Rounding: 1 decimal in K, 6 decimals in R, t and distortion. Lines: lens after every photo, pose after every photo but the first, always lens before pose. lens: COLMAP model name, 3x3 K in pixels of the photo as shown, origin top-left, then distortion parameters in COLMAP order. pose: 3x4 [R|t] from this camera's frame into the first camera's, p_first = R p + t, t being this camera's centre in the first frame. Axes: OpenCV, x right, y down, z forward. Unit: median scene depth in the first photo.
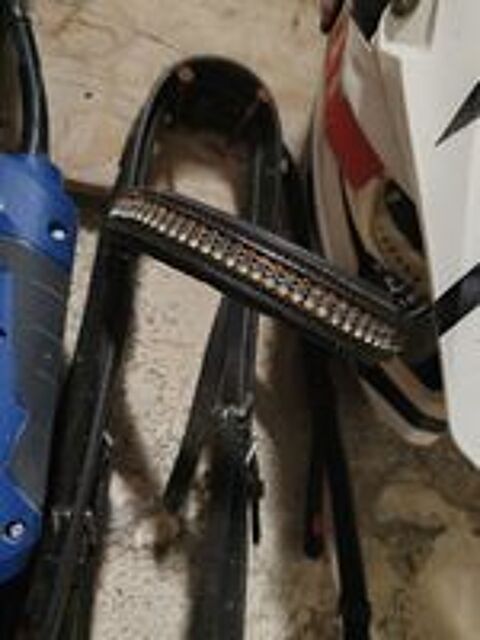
lens RADIAL K [[505.0, 0, 240.0], [0, 505.0, 320.0], [0, 0, 1]] dist [-0.001857, 0.002871]
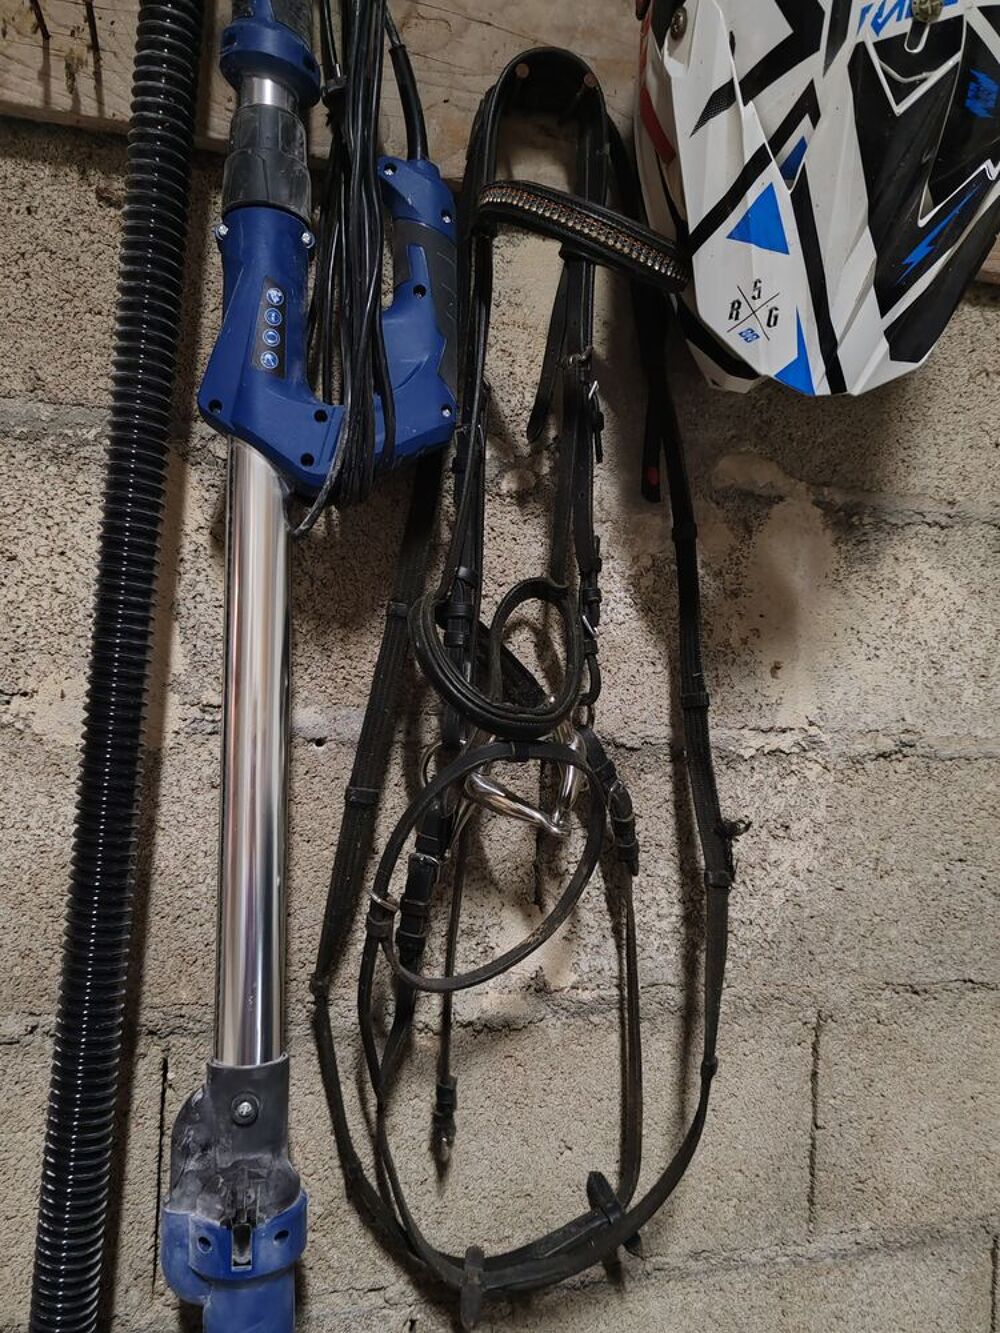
lens RADIAL K [[1066.0, 0, 500.0], [0, 1066.0, 666.5], [0, 0, 1]] dist [0.043415, -0.000008]
pose [[0.995234, -0.050065, -0.083678, -0.015549], [0.065425, 0.979151, 0.192309, 0.358300], [0.072305, -0.196867, 0.977760, -1.604563]]
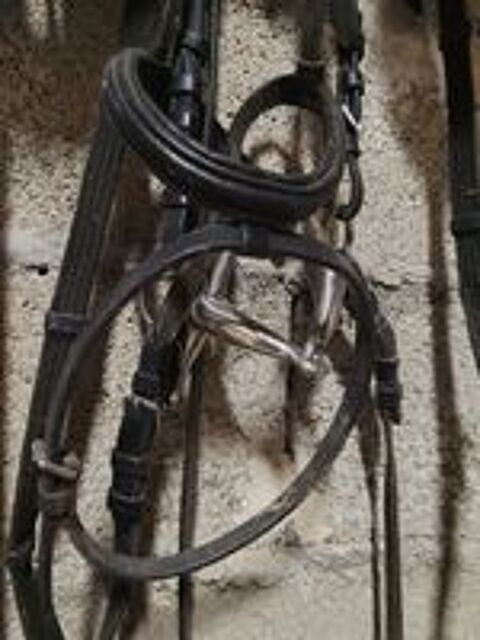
lens RADIAL K [[505.0, 0, 240.0], [0, 505.0, 320.0], [0, 0, 1]] dist [-0.001857, 0.002871]
pose [[0.986460, -0.048627, -0.156624, -0.084656], [0.079924, 0.976487, 0.200214, 0.900958], [0.143206, -0.210021, 0.967152, -0.225520]]
